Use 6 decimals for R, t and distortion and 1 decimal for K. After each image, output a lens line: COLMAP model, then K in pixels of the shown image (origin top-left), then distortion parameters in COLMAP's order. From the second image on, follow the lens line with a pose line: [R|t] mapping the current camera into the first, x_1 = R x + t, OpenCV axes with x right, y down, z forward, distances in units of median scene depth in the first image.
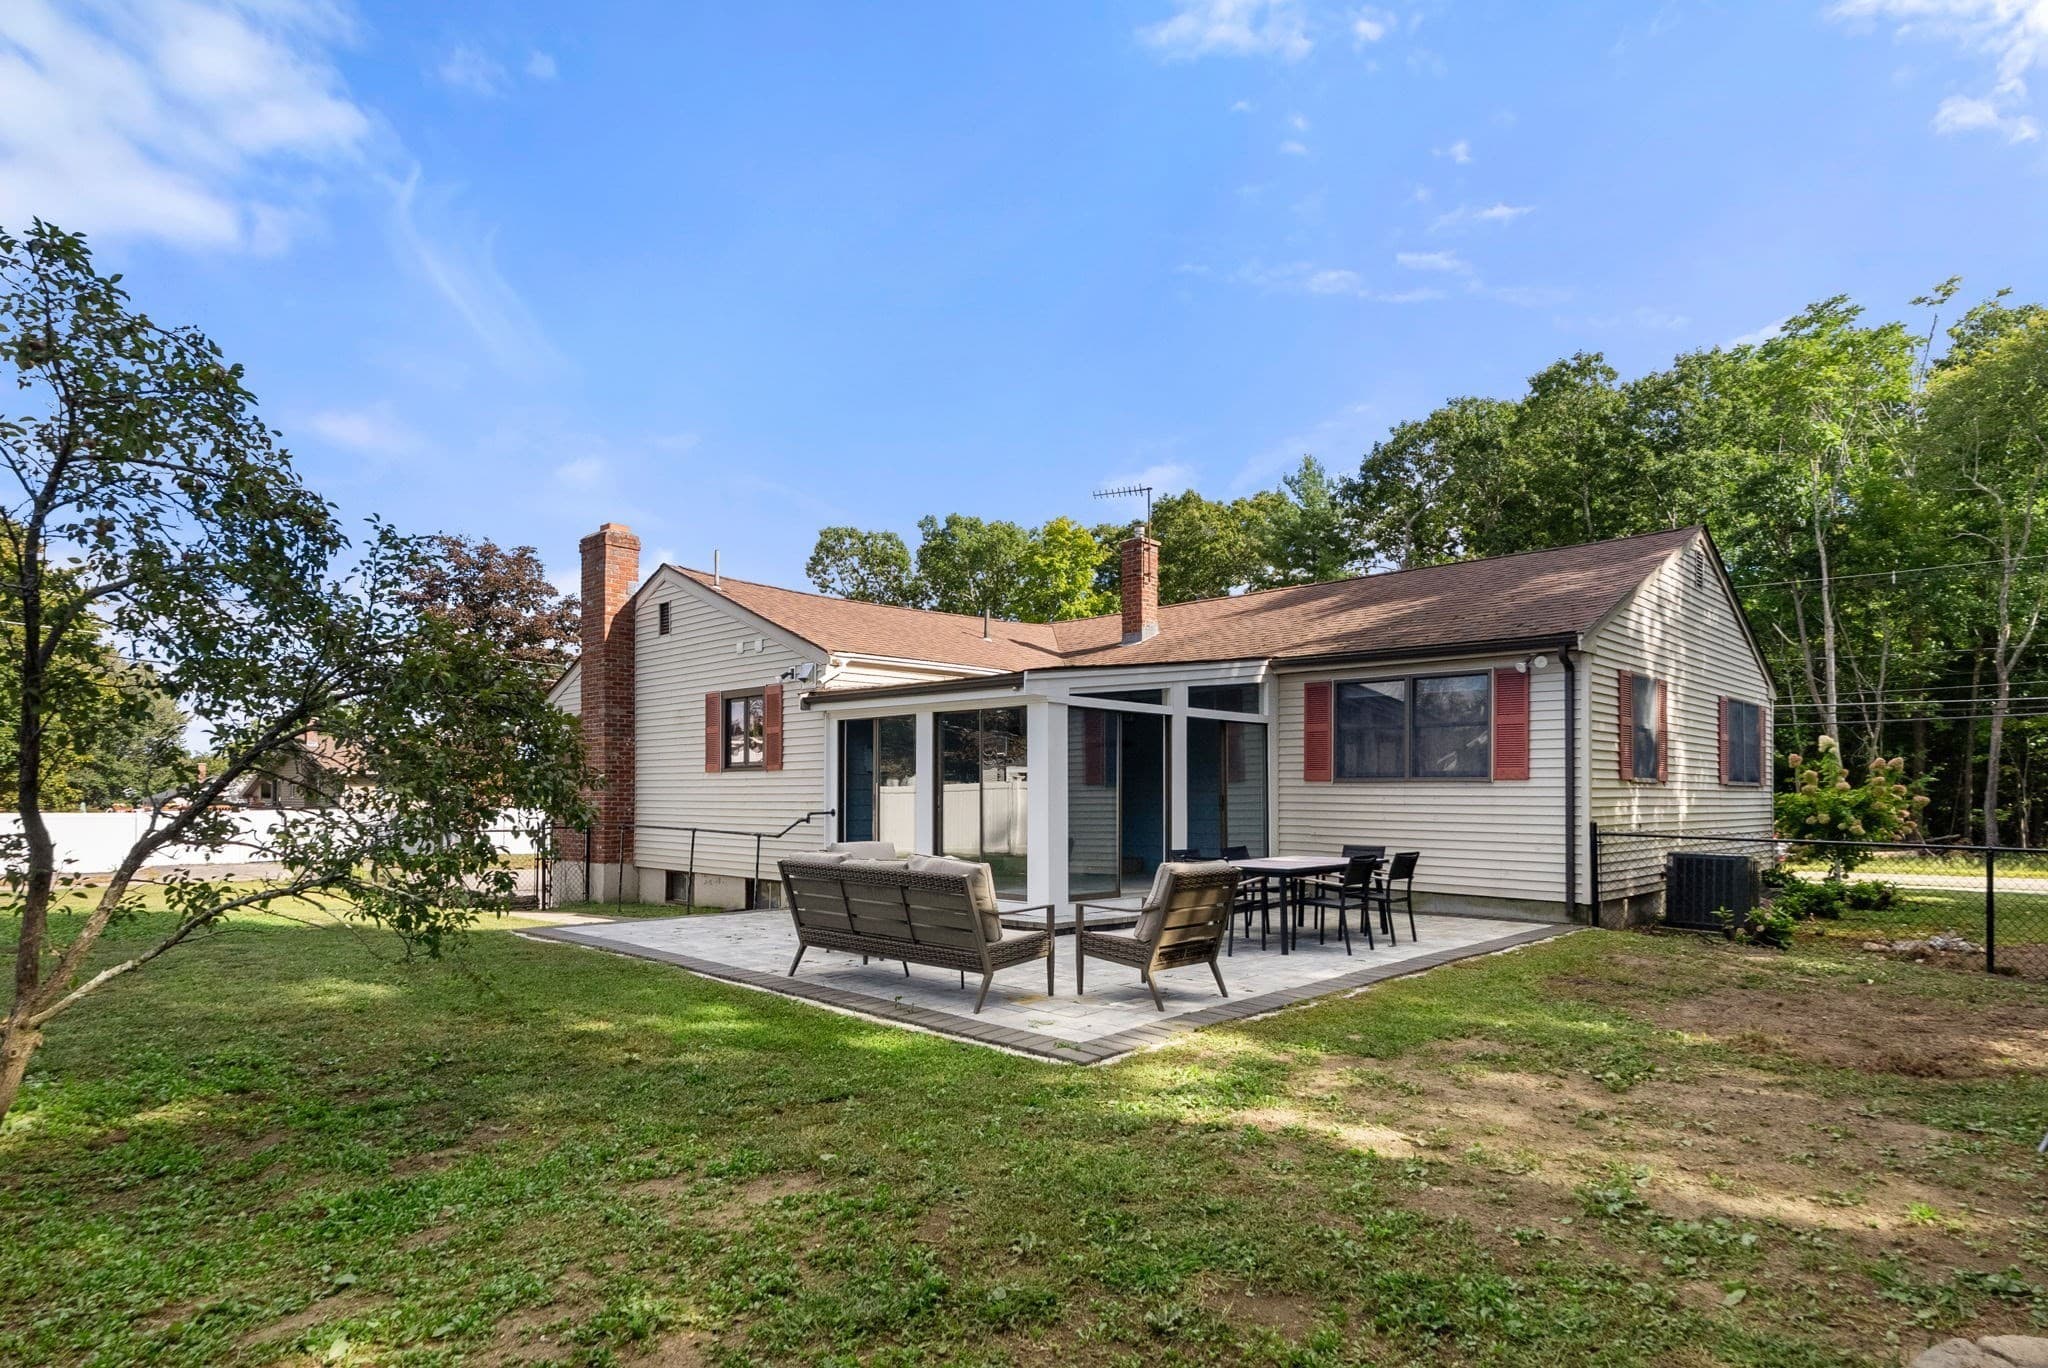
lens RADIAL K [[1095.8, 0, 1038.0], [0, 1095.8, 791.6], [0, 0, 1]] dist [-0.019455, 0.000874]
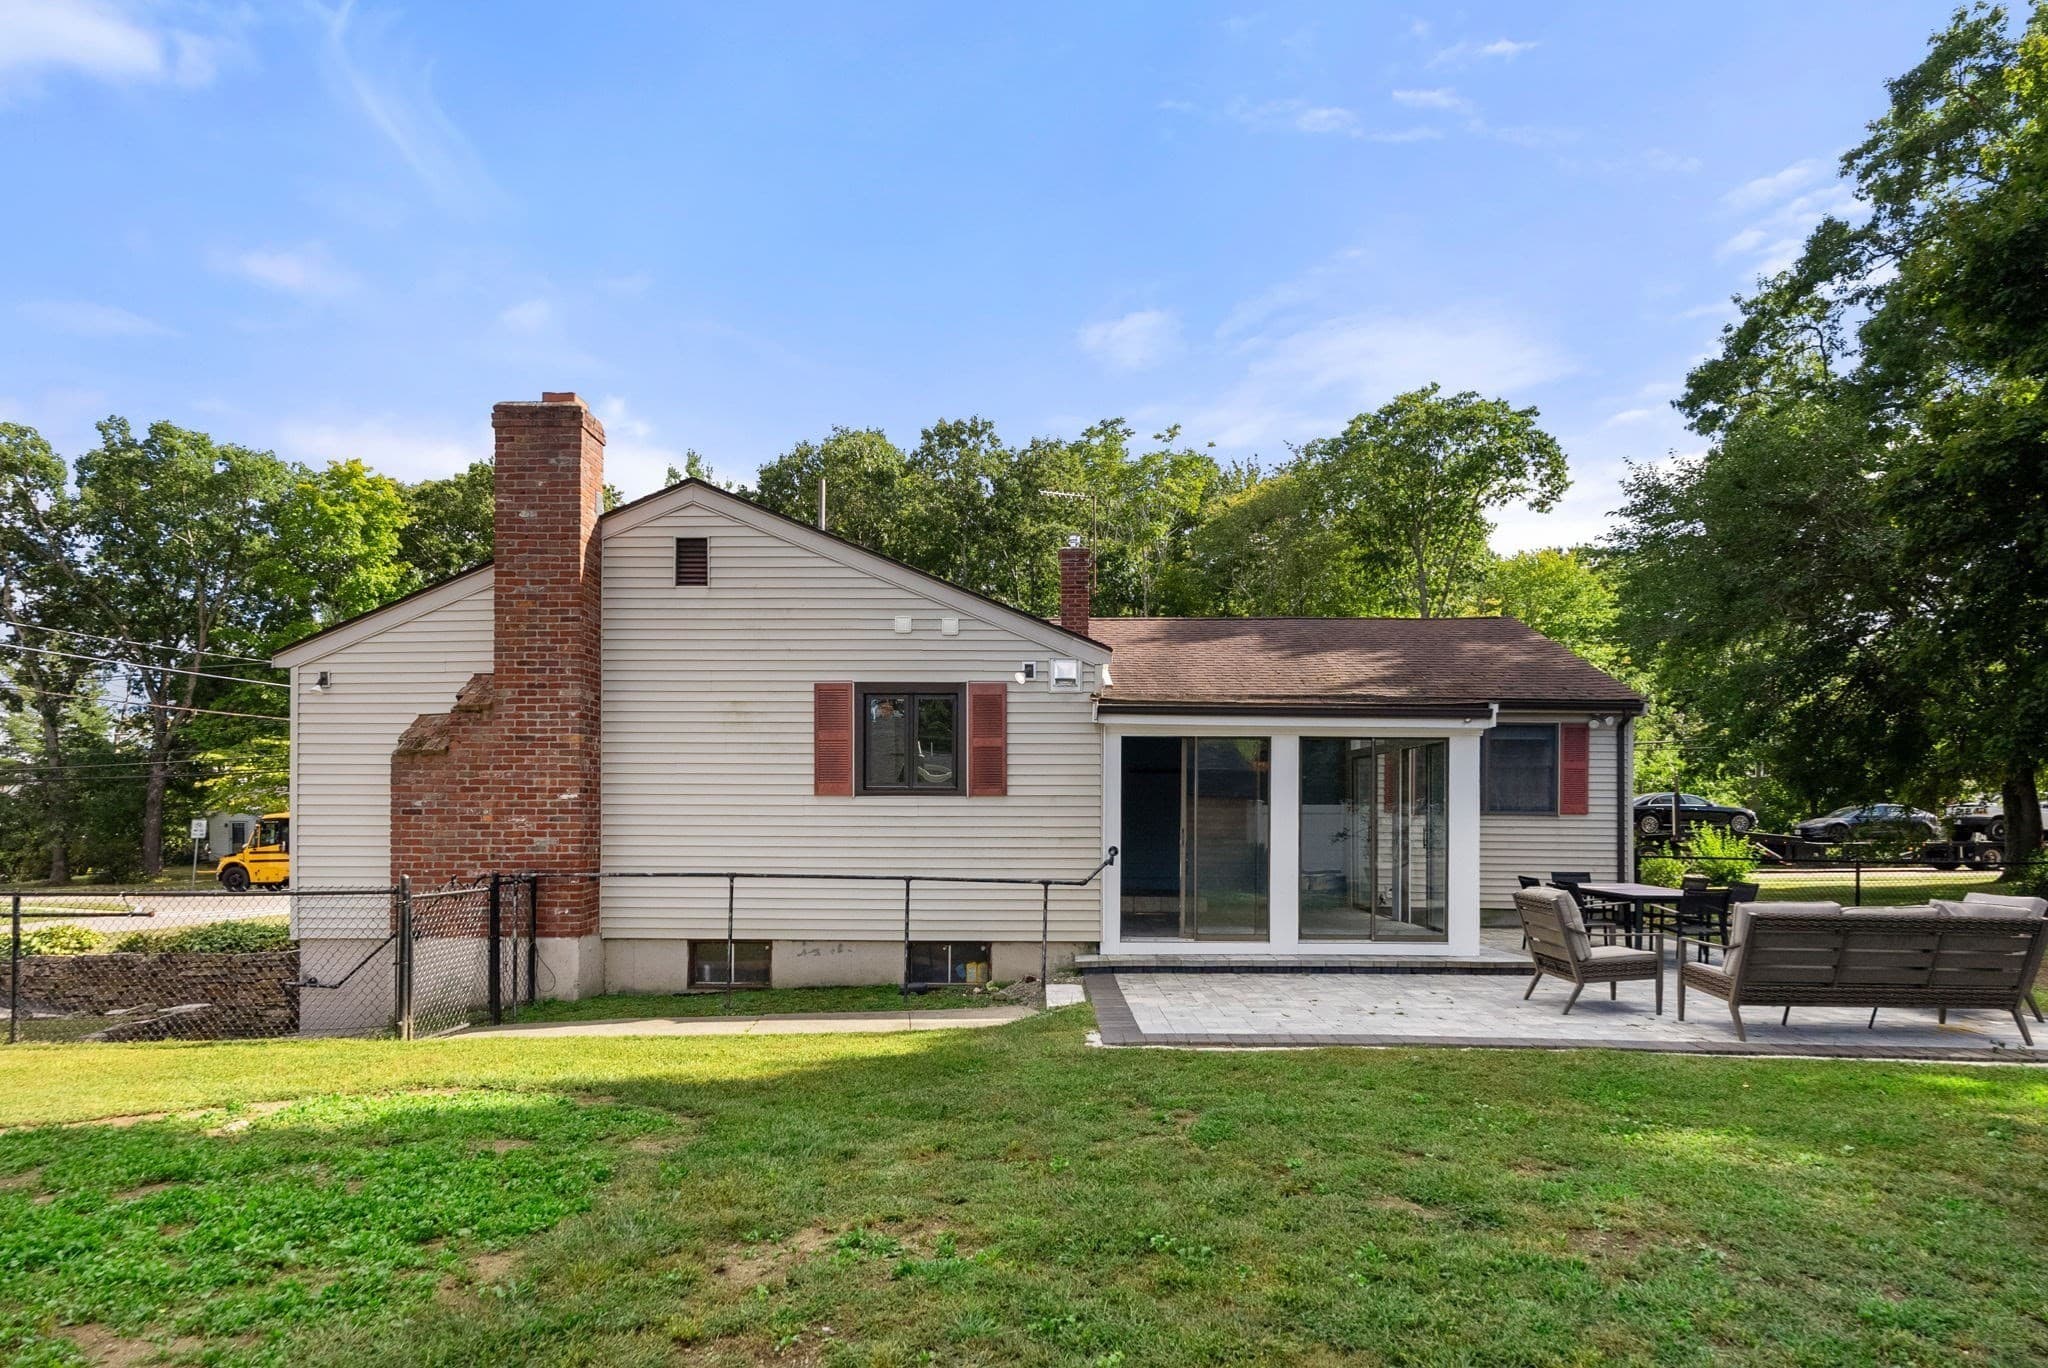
lens RADIAL K [[1109.5, 0, 1024.1], [0, 1109.5, 814.8], [0, 0, 1]] dist [-0.006405, -0.000391]
pose [[0.741365, 0.001708, 0.671100, -0.683180], [-0.006332, 0.999970, 0.004450, -0.009195], [-0.671072, -0.007548, 0.741353, 0.385907]]
